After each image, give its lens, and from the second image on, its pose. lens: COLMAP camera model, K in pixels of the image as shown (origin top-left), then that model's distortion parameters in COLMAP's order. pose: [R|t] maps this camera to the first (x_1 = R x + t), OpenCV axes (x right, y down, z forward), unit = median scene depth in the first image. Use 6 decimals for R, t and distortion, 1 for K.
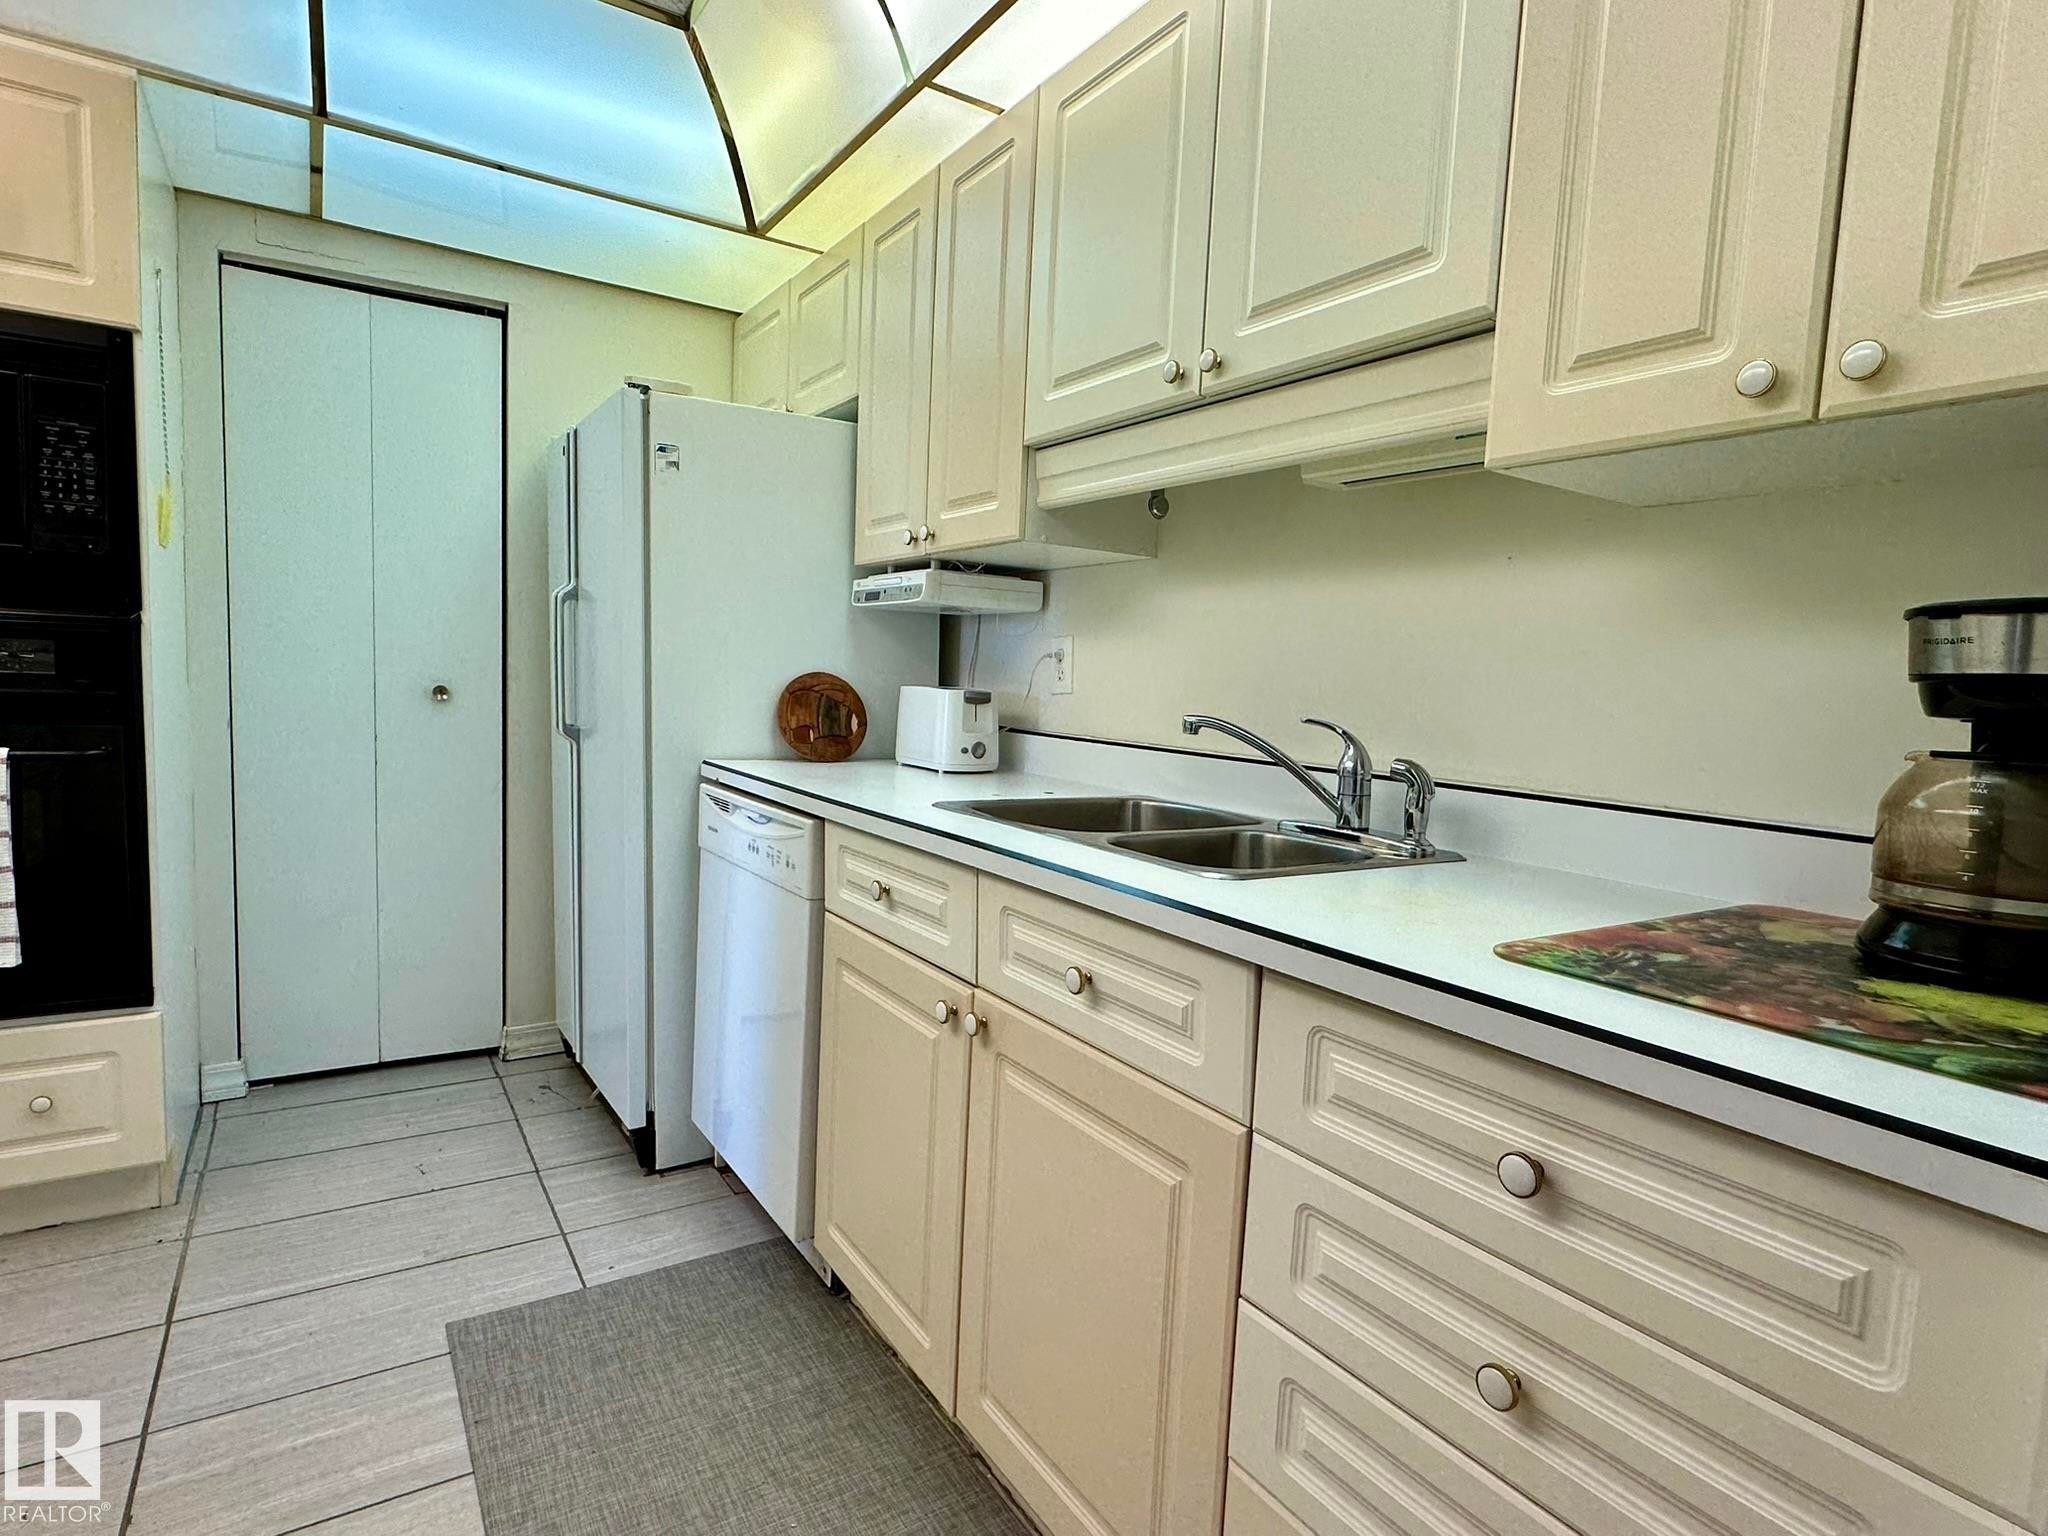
lens RADIAL K [[1073.8, 0, 1018.8], [0, 1073.8, 776.5], [0, 0, 1]] dist [-0.000080, -0.000681]
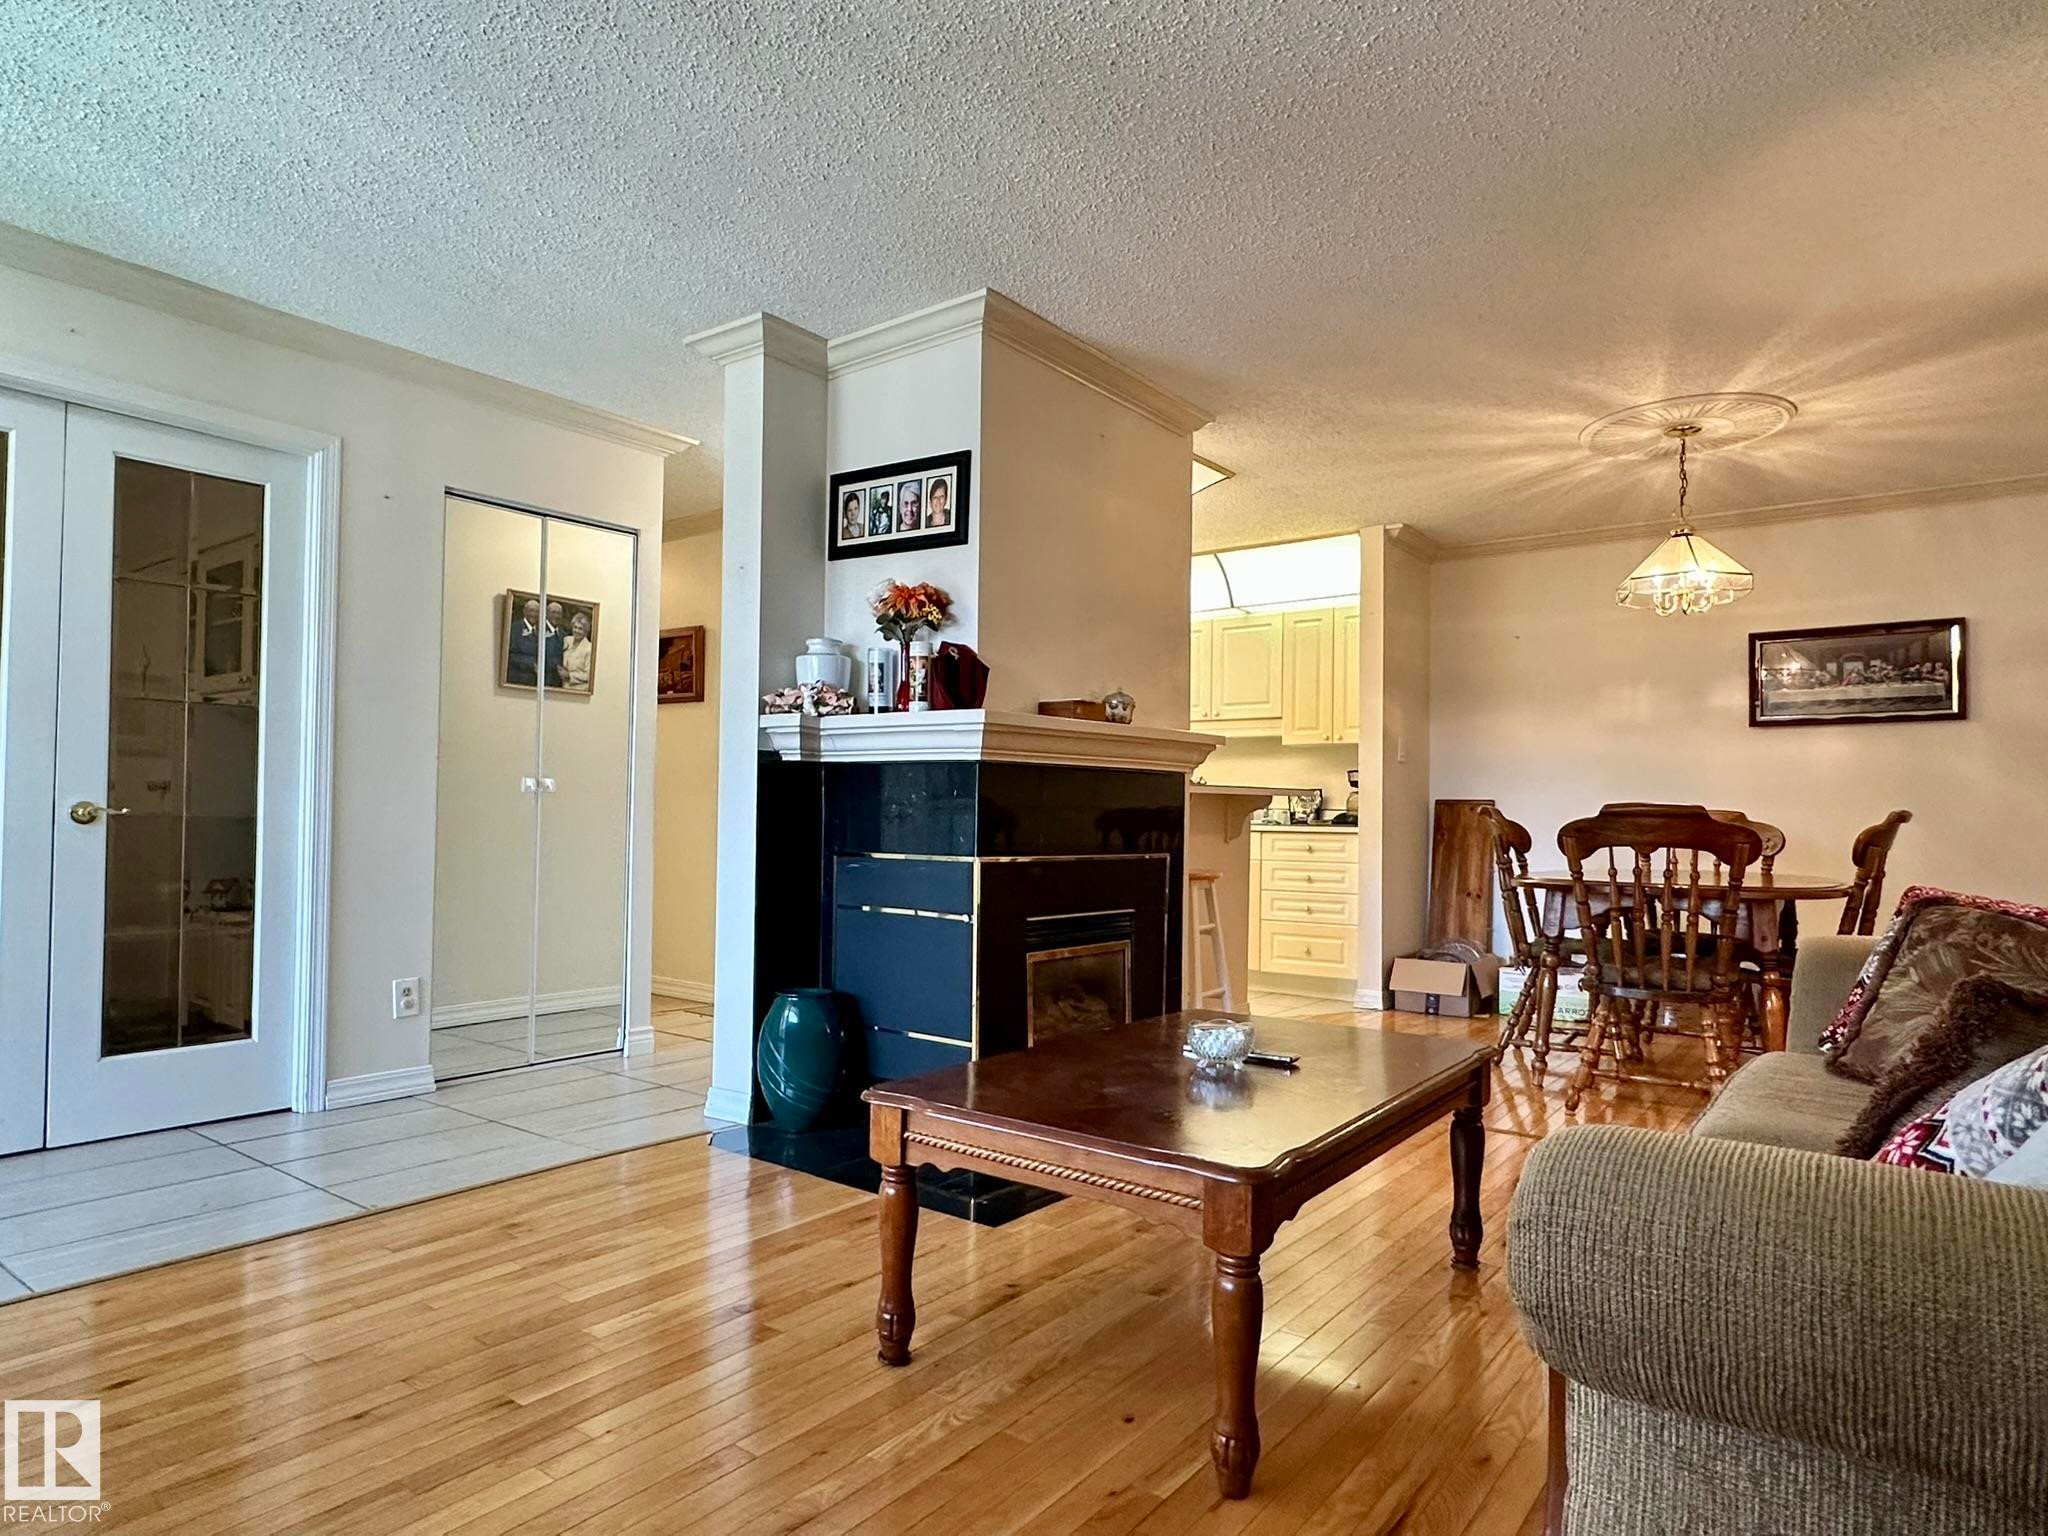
lens RADIAL K [[1172.3, 0, 1020.1], [0, 1172.3, 797.9], [0, 0, 1]] dist [0.001266, -0.001563]
pose [[0.940446, -0.025525, 0.338985, -1.520297], [0.058619, 0.994417, -0.087747, 0.225116], [-0.334852, 0.102392, 0.936691, -2.191504]]
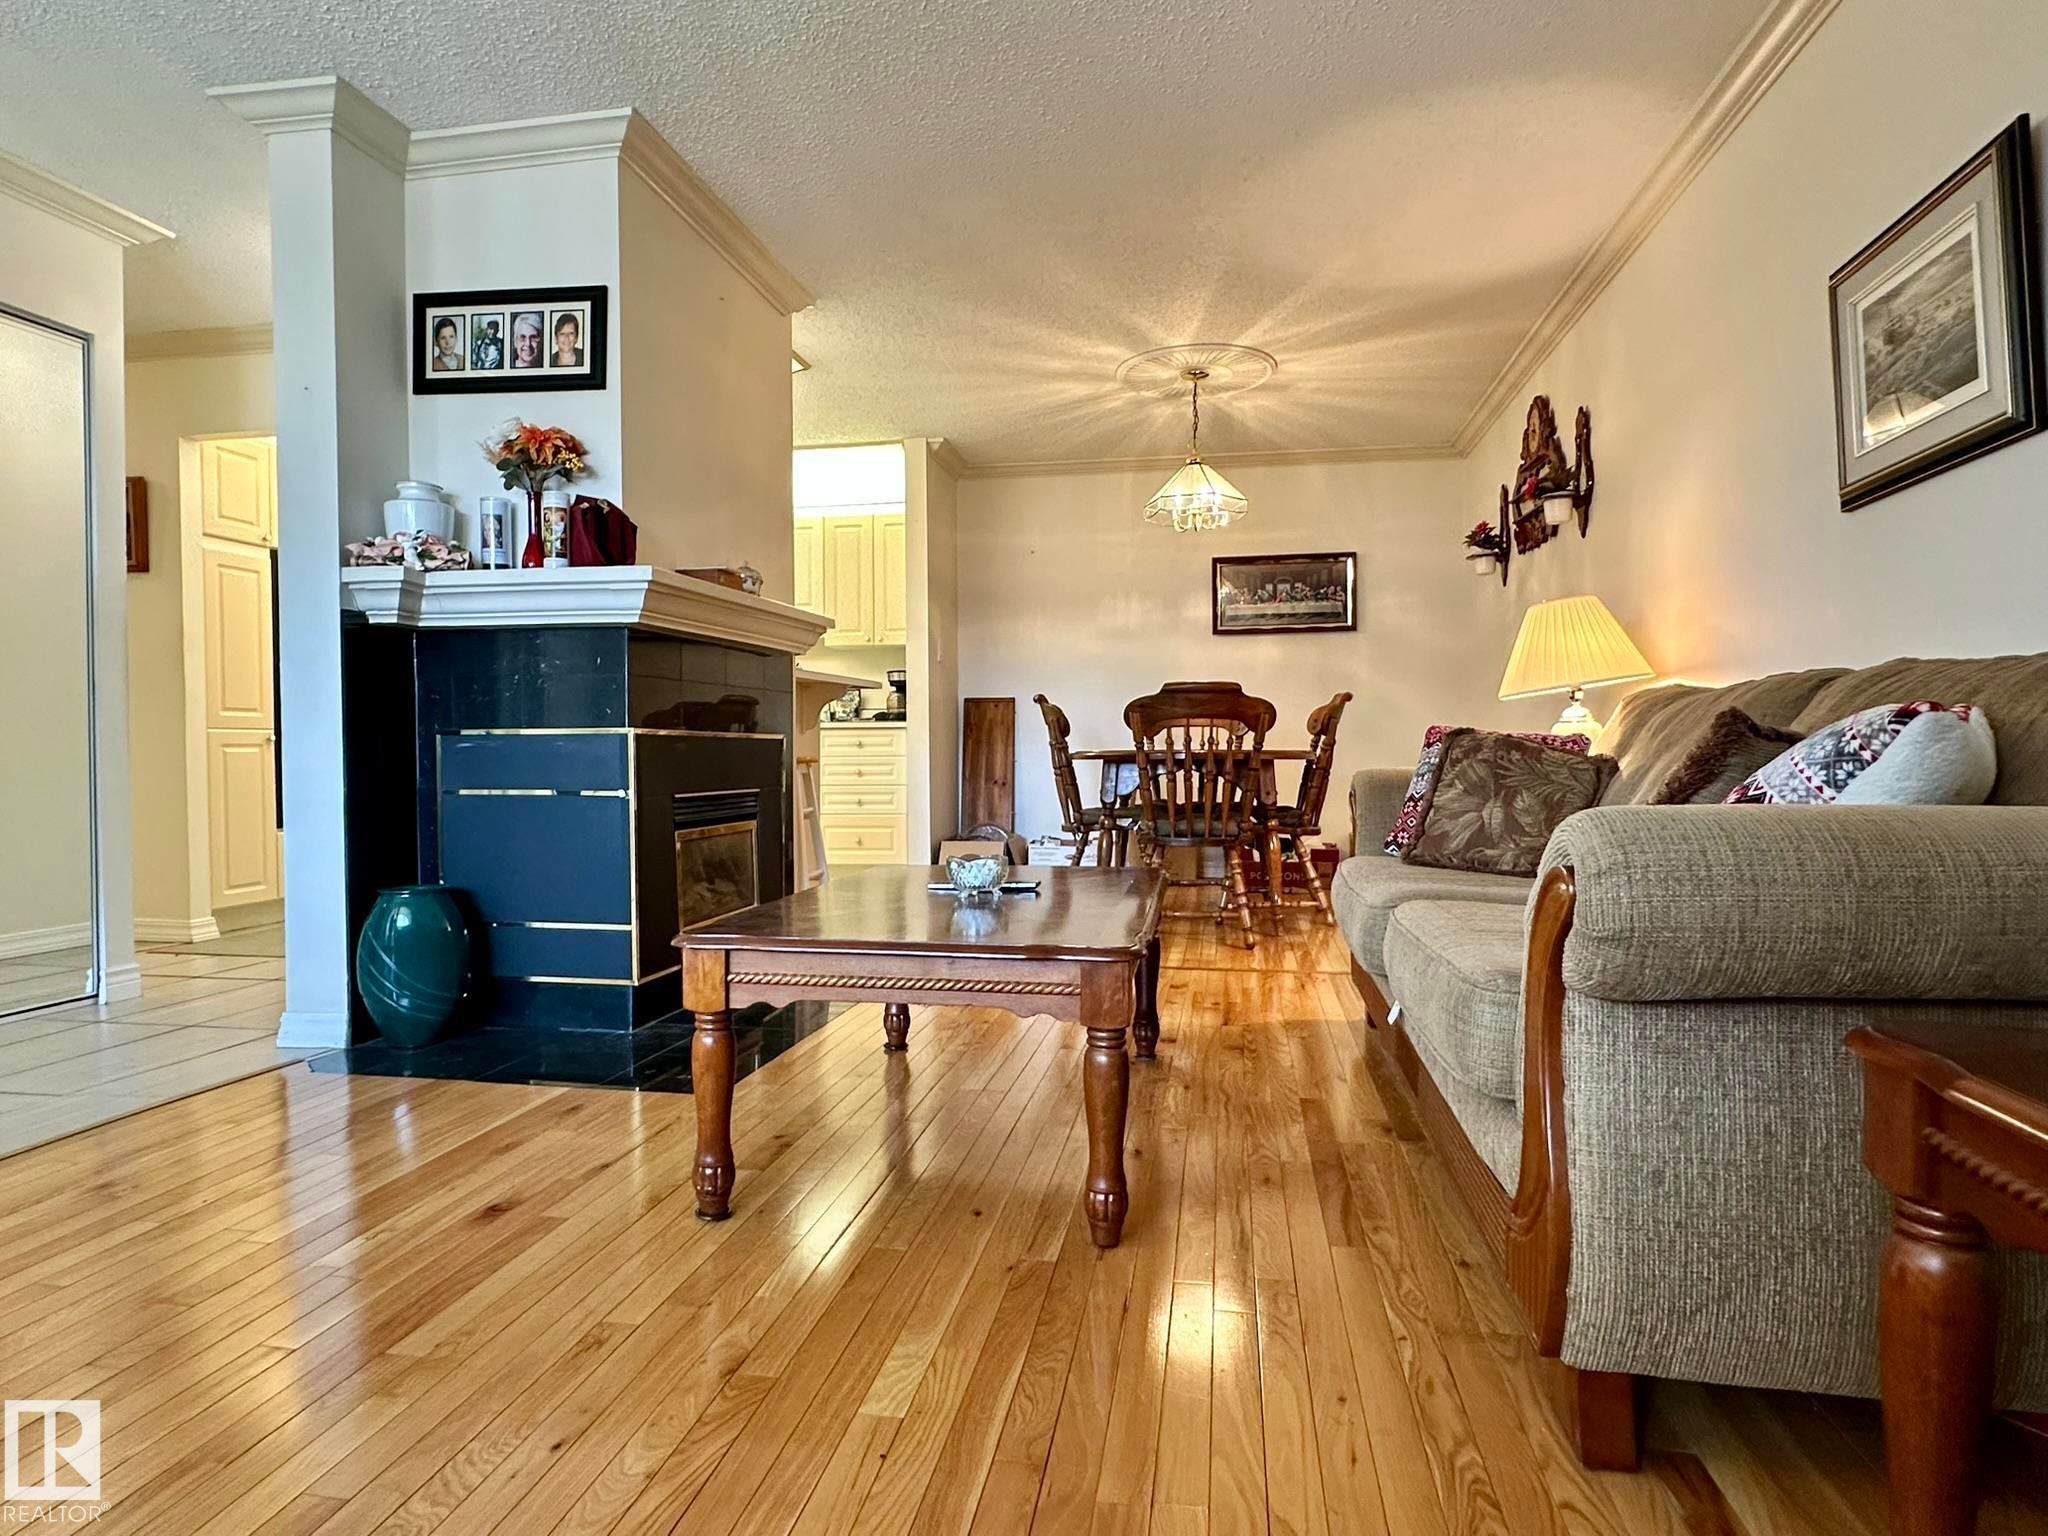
lens RADIAL K [[1145.4, 0, 1009.5], [0, 1145.4, 773.2], [0, 0, 1]] dist [-0.000600, 0.000209]
pose [[0.686539, -0.063997, 0.724271, -1.762596], [0.101598, 0.994790, -0.008405, 0.279372], [-0.719959, 0.079355, 0.689465, -2.021109]]
